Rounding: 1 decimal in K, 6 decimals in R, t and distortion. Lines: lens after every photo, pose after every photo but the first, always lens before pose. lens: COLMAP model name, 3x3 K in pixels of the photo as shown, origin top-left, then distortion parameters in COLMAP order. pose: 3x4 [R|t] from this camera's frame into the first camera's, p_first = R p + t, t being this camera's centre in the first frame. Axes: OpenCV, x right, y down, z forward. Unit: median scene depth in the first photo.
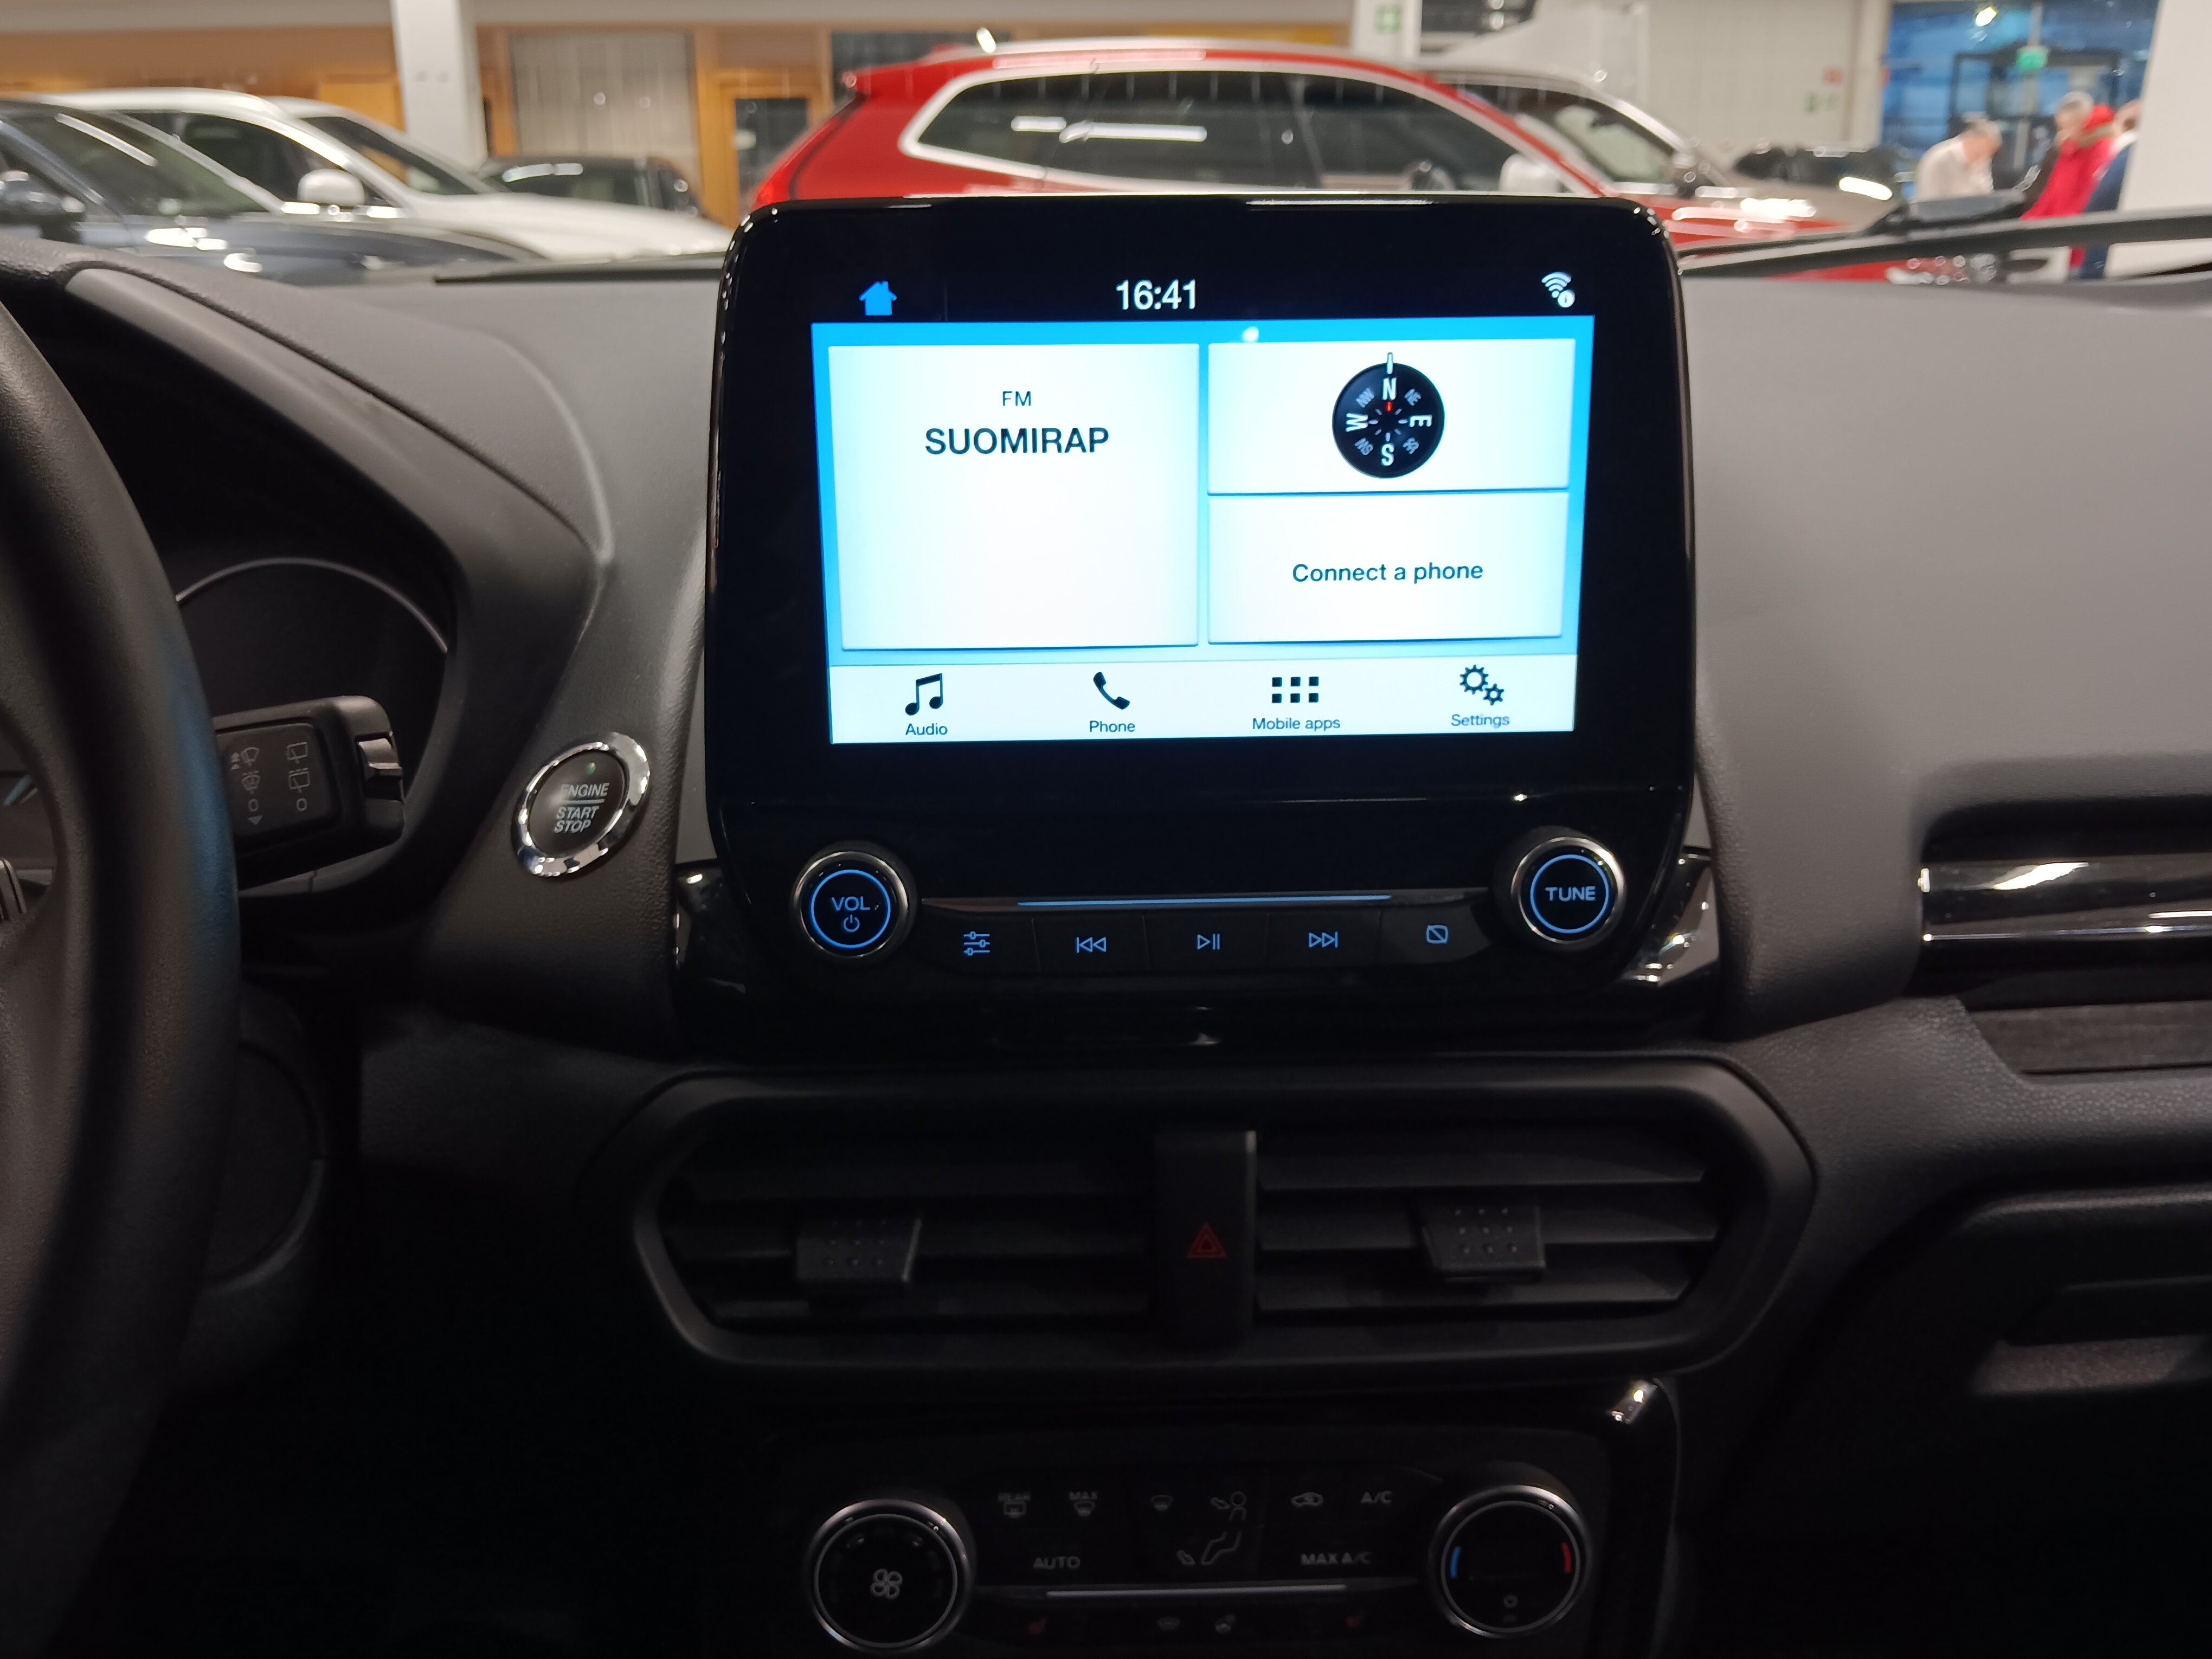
lens RADIAL K [[1897.8, 0, 1111.3], [0, 1897.8, 845.7], [0, 0, 1]] dist [0.112898, -0.279962]
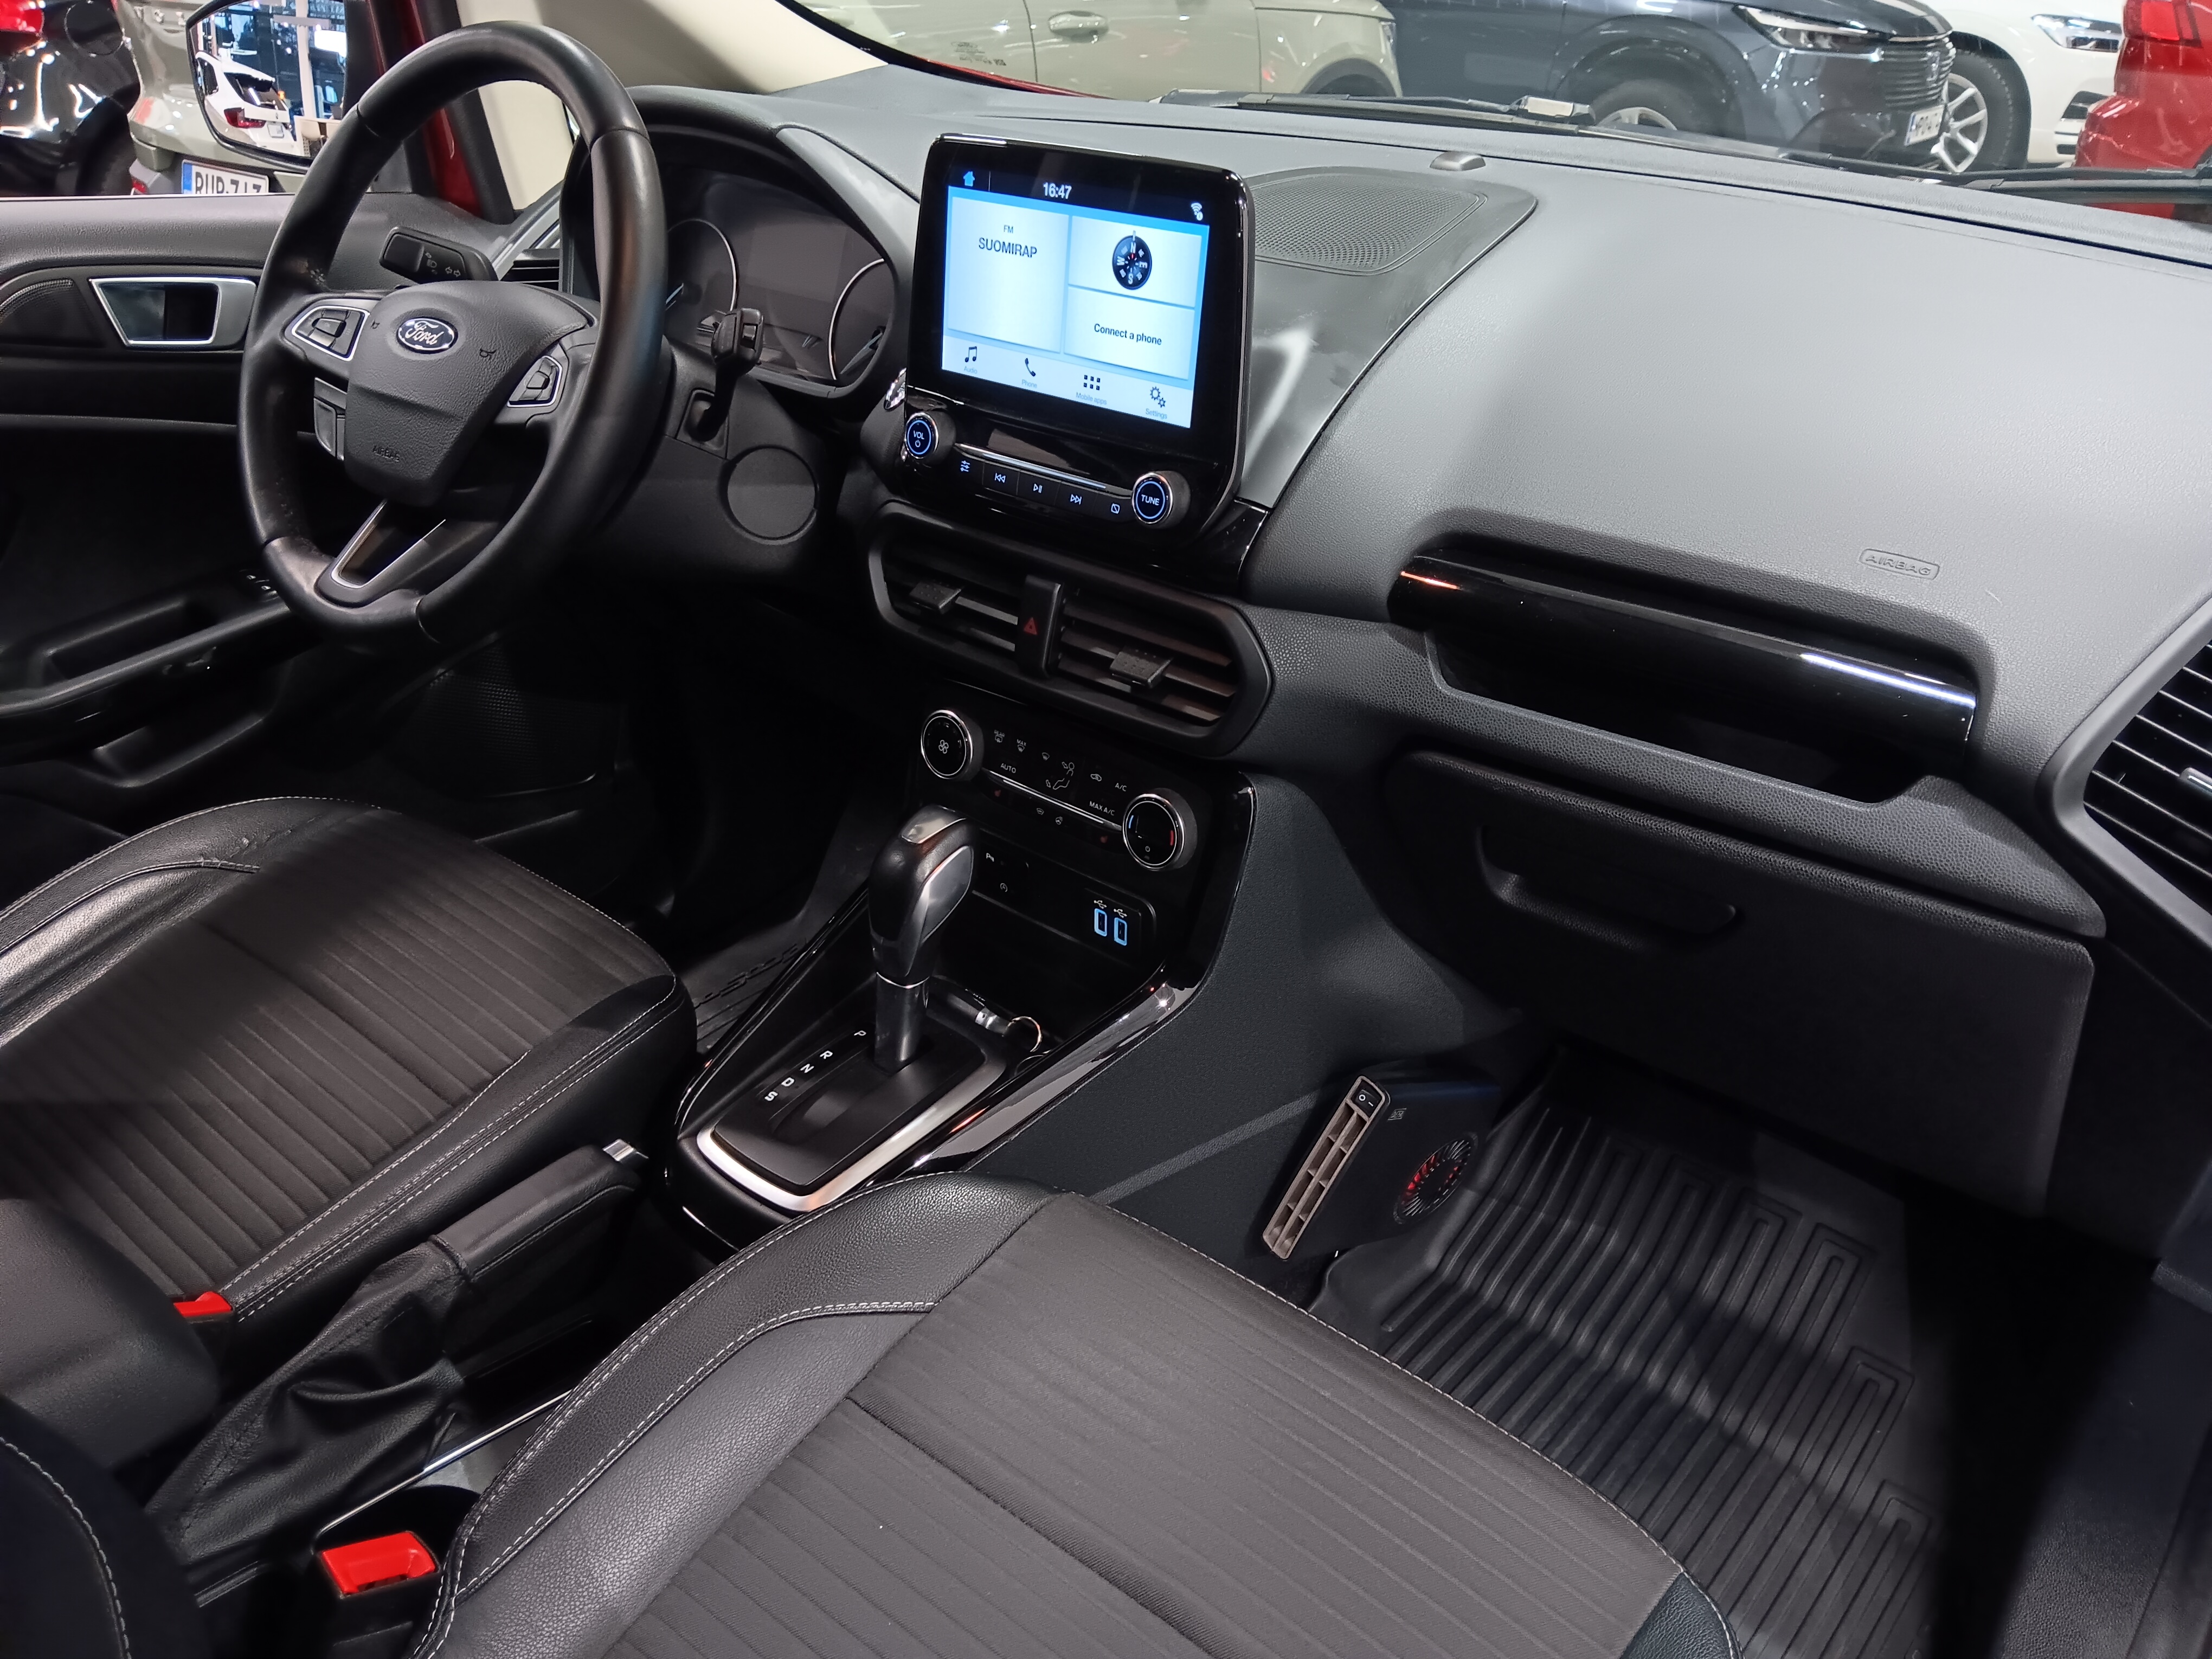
lens RADIAL K [[1691.3, 0, 1114.1], [0, 1691.3, 844.2], [0, 0, 1]] dist [0.133053, -0.370937]
pose [[0.736581, 0.341516, -0.583793, 1.388371], [-0.236026, 0.938683, 0.251327, -0.078855], [0.633829, -0.047332, 0.772023, -0.510533]]
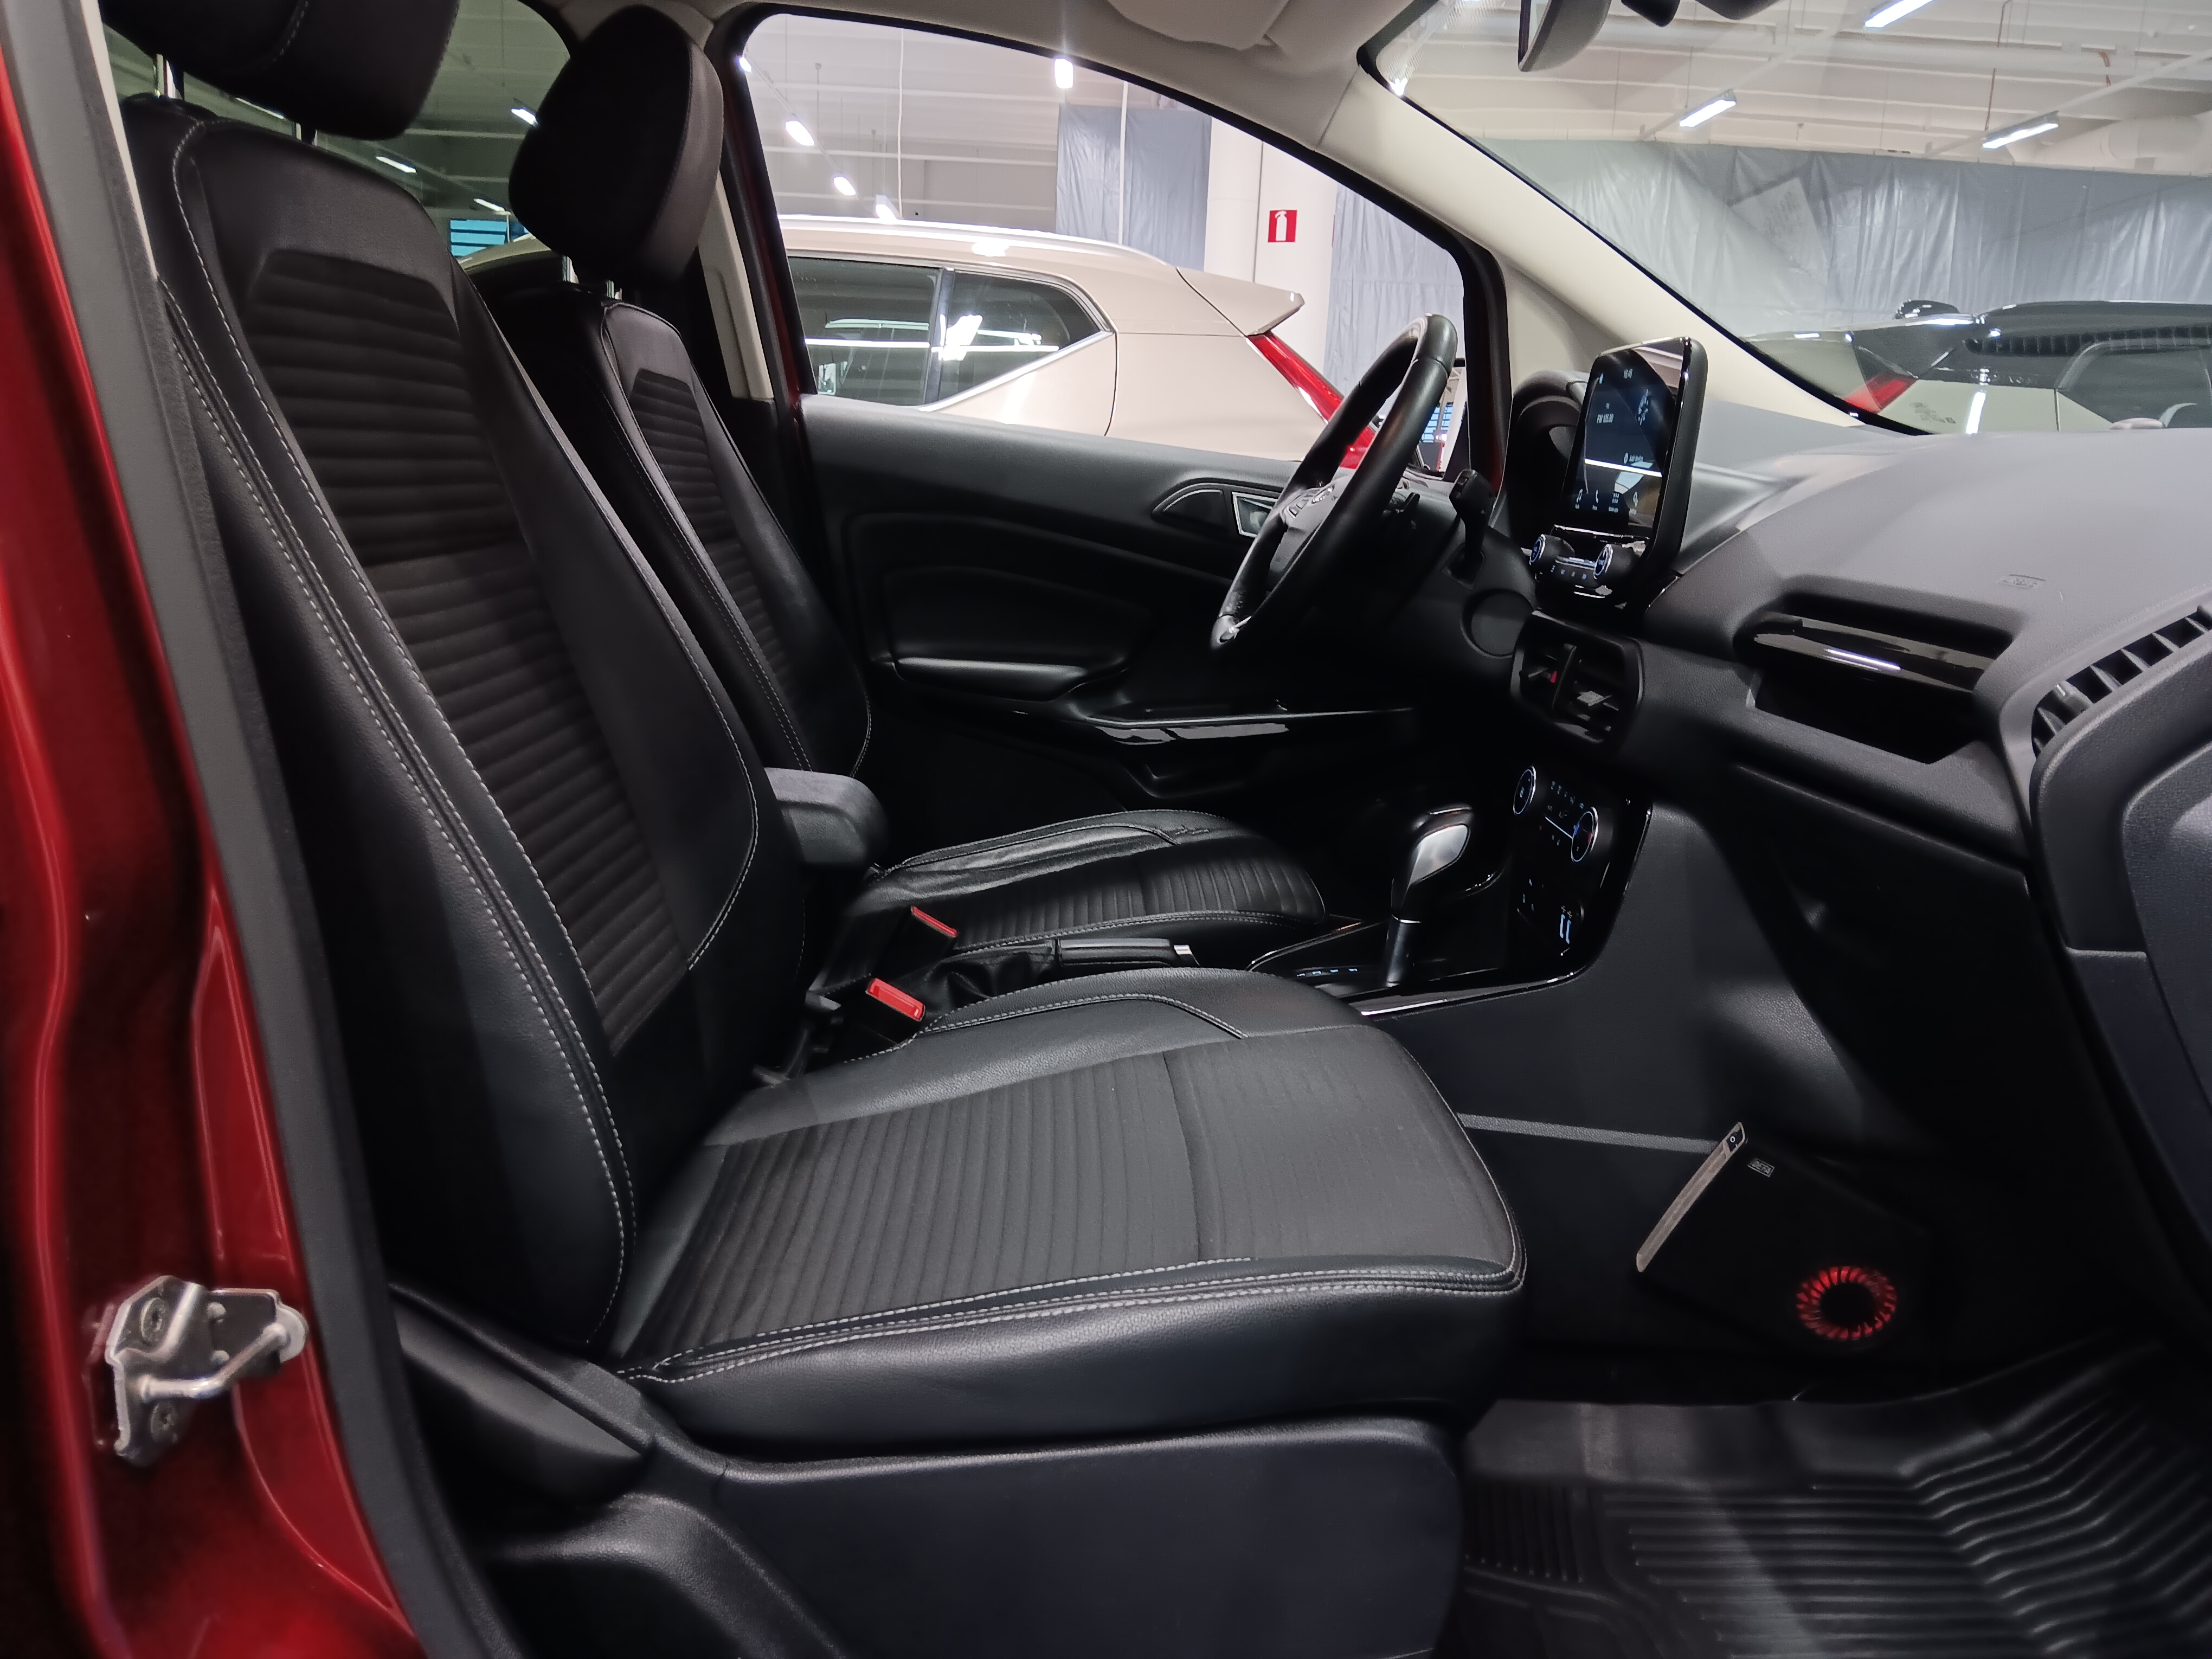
lens RADIAL K [[1706.9, 0, 1108.2], [0, 1706.9, 836.6], [0, 0, 1]] dist [0.033289, -0.081558]
pose [[-0.018798, 0.220870, -0.975122, 2.804921], [-0.360672, 0.908128, 0.212648, 0.118607], [0.932503, 0.355697, 0.062590, 0.253907]]
